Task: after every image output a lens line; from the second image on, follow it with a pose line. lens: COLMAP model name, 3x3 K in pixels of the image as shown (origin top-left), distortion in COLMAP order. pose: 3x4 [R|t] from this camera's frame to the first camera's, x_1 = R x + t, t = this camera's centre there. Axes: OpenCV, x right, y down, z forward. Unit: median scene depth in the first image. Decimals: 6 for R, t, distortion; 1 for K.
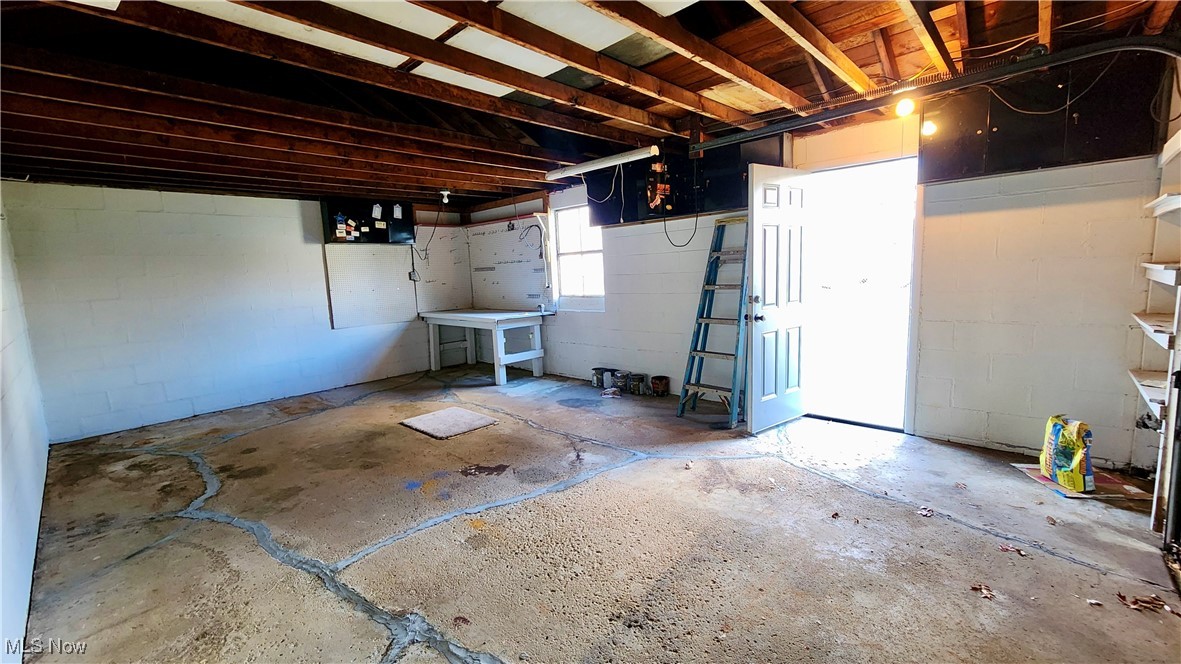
lens RADIAL K [[484.9, 0, 588.8], [0, 484.9, 331.4], [0, 0, 1]] dist [0.003585, -0.000357]
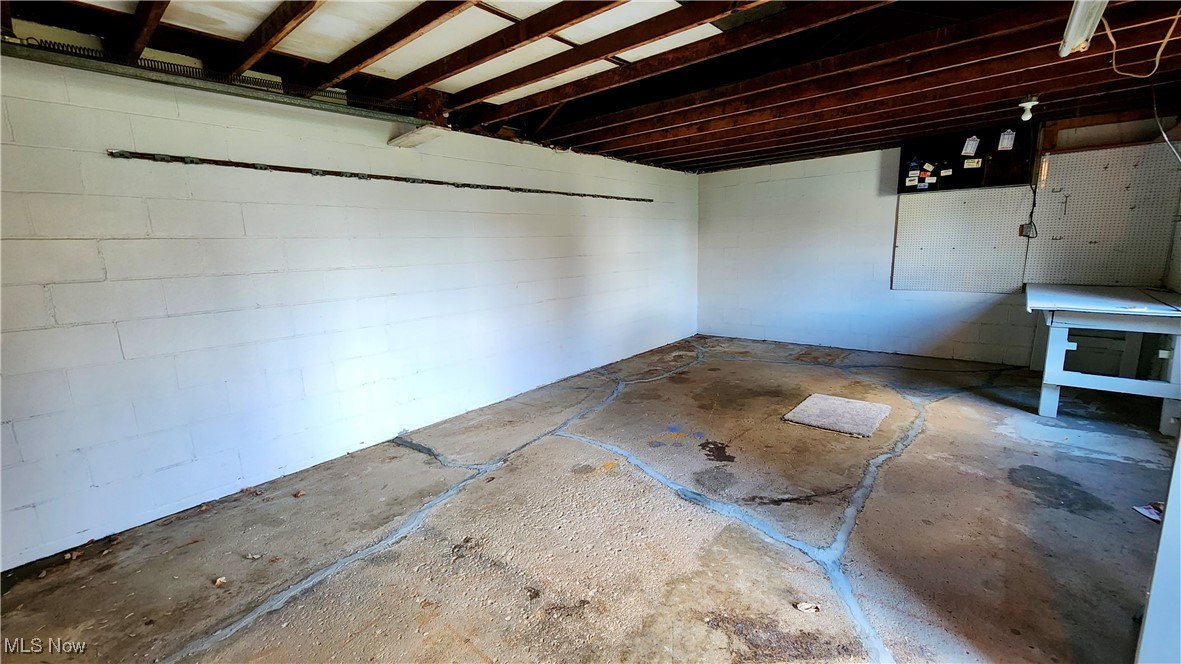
lens RADIAL K [[484.9, 0, 588.7], [0, 484.9, 334.4], [0, 0, 1]] dist [0.003585, -0.000357]
pose [[0.043937, 0.222531, -0.973935, 0.521264], [-0.095157, 0.971376, 0.217653, -0.096684], [0.994492, 0.083113, 0.063855, 0.537707]]
